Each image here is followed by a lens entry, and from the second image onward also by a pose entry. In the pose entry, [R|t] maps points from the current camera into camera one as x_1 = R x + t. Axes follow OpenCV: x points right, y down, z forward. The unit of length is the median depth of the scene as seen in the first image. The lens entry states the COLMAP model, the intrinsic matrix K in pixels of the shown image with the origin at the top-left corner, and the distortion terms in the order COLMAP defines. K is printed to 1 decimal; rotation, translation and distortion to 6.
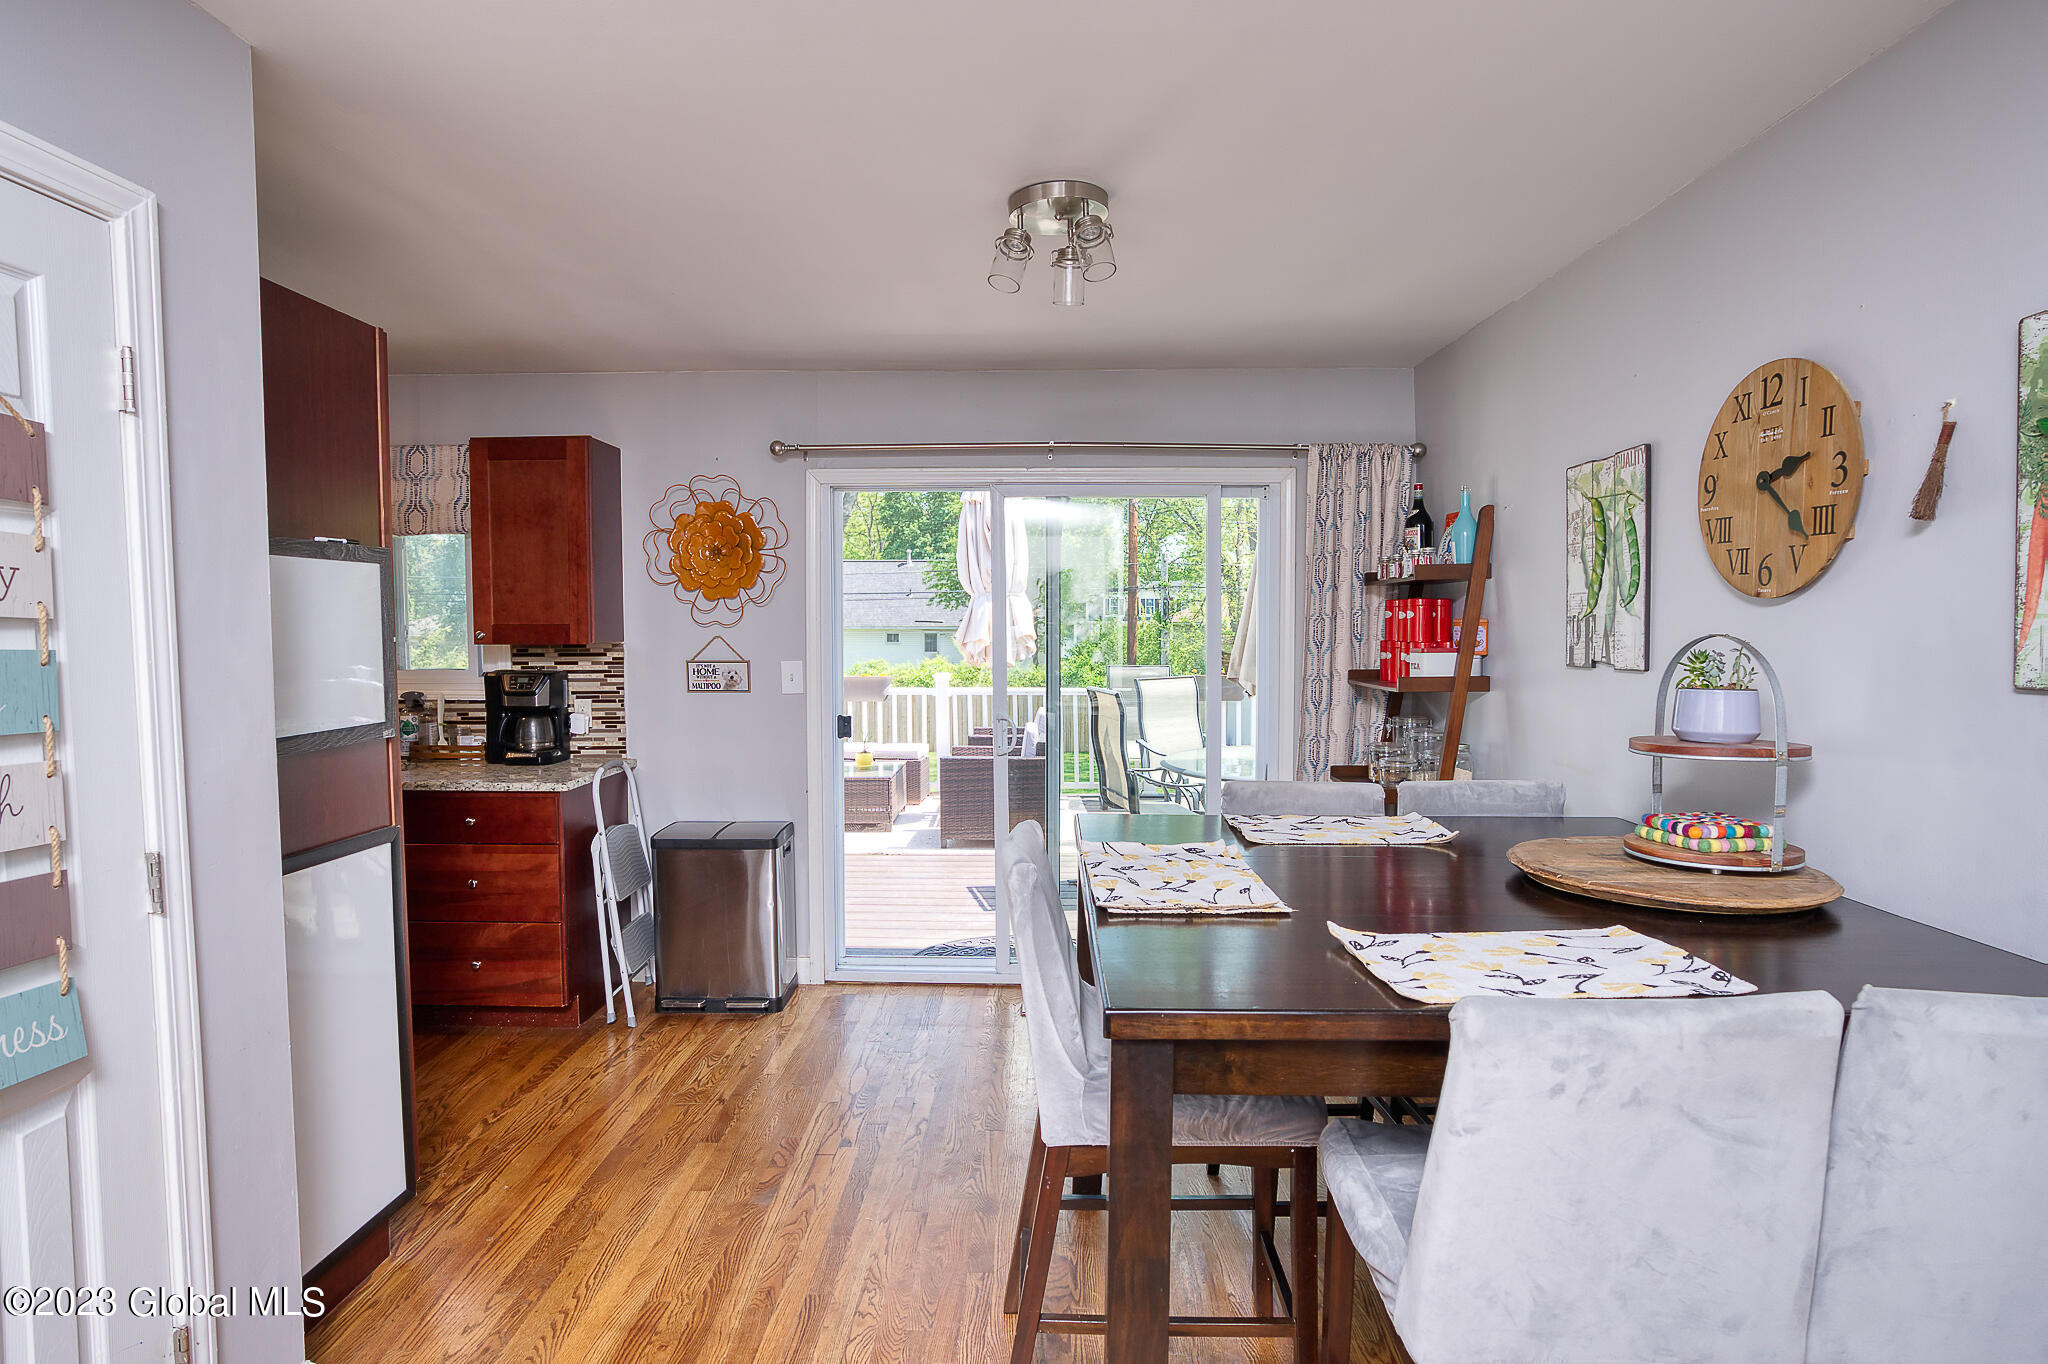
lens RADIAL K [[1123.0, 0, 1024.0], [0, 1123.0, 682.0], [0, 0, 1]] dist [-0.043619, 0.000989]
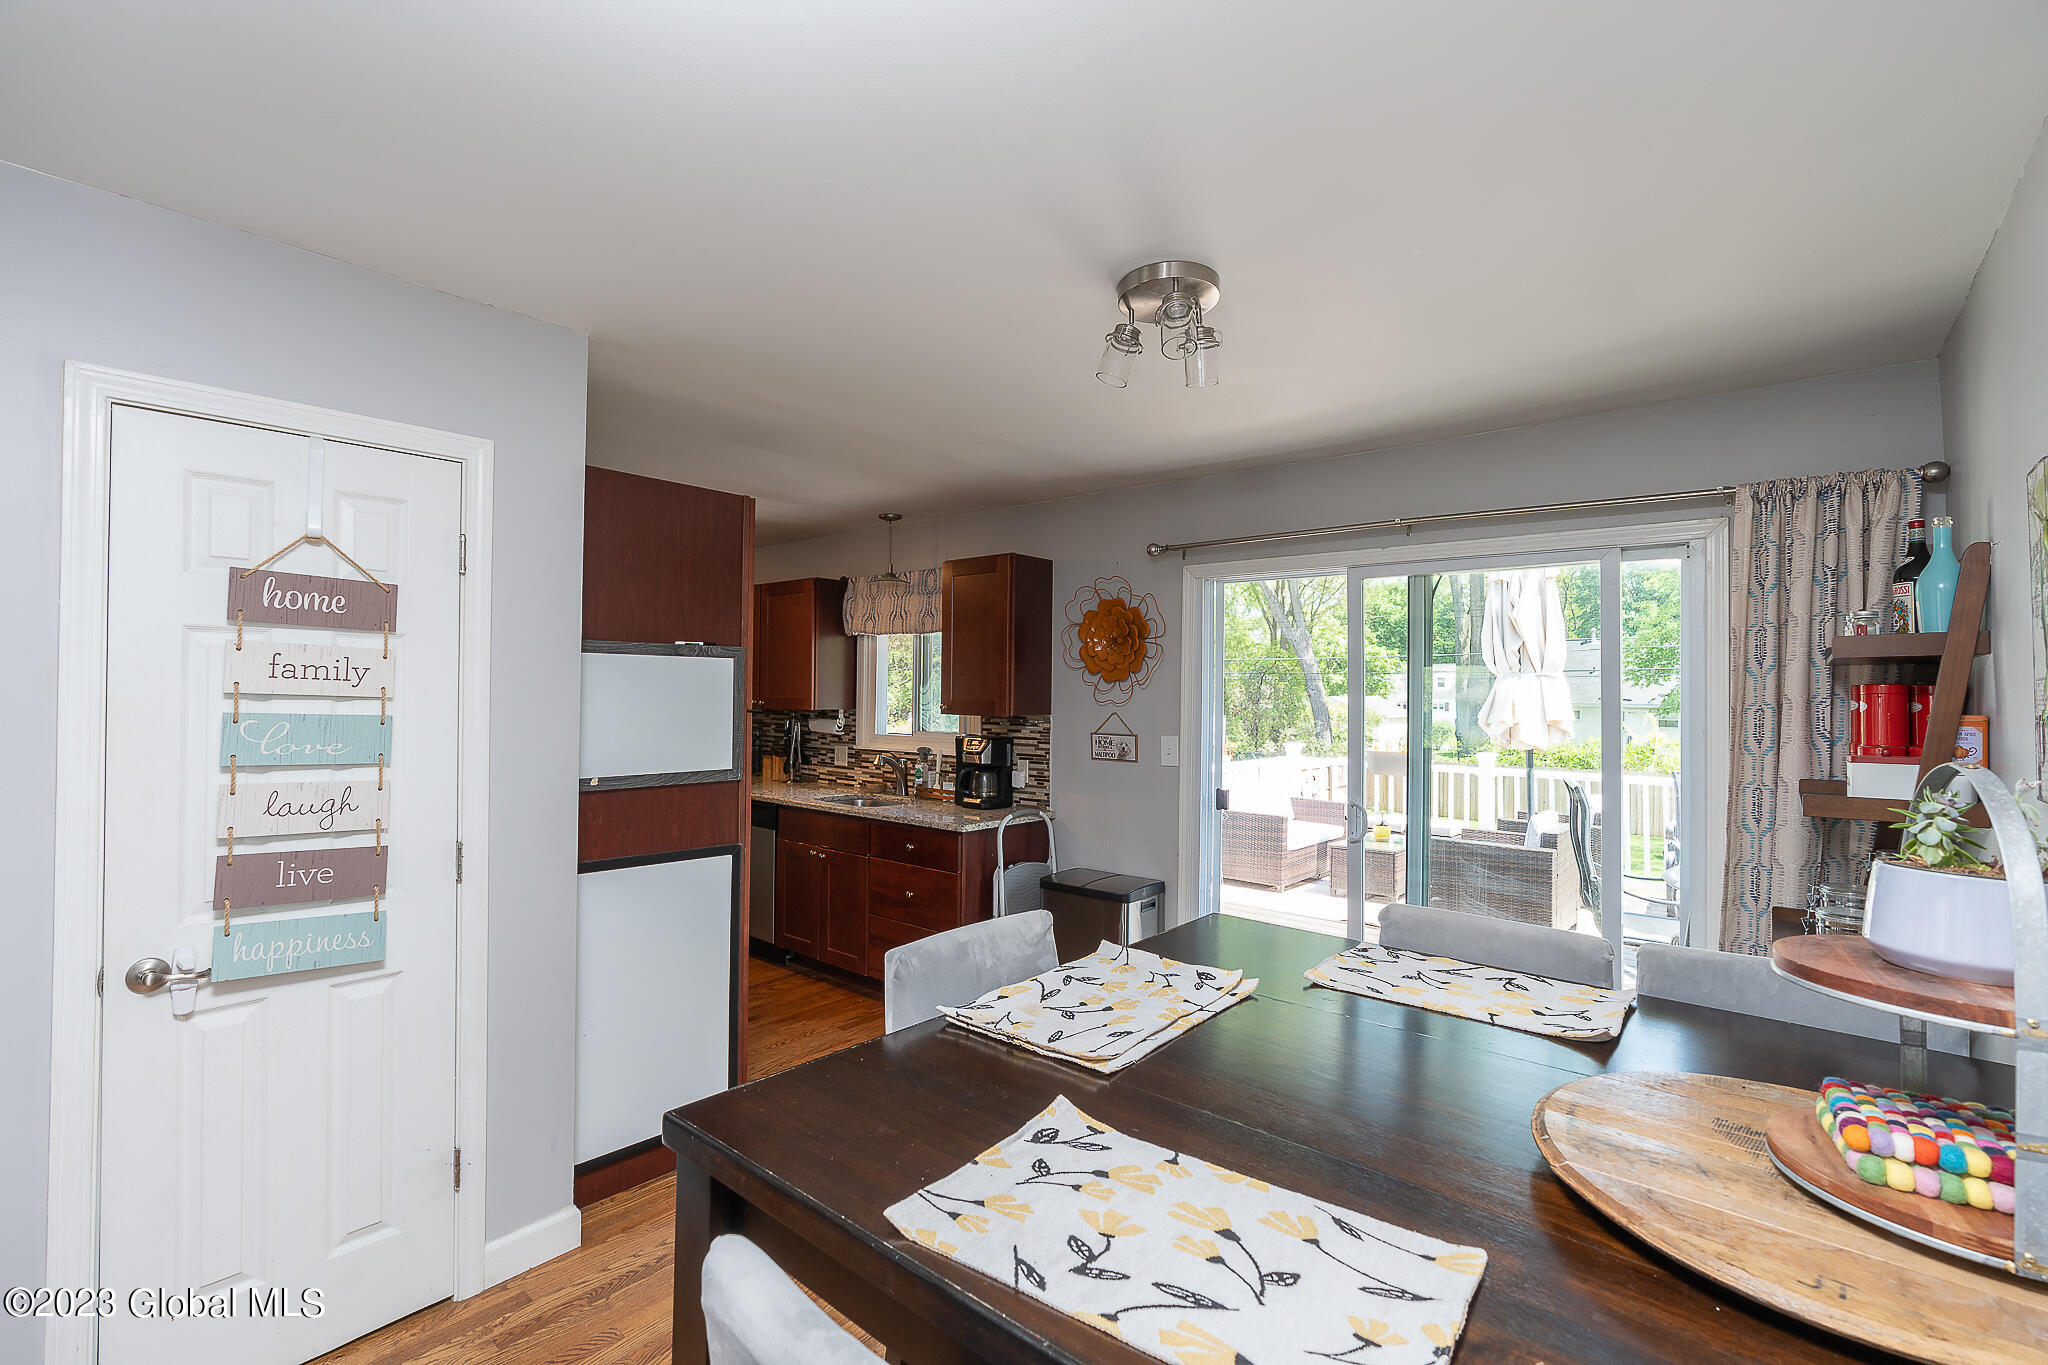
lens RADIAL K [[935.1, 0, 1024.0], [0, 935.1, 682.5], [0, 0, 1]] dist [-0.022913, 0.000975]
pose [[0.757053, 0.003895, -0.653342, 0.298753], [-0.047283, 0.997687, -0.048841, -0.020746], [0.651640, 0.067867, 0.755486, 0.198994]]
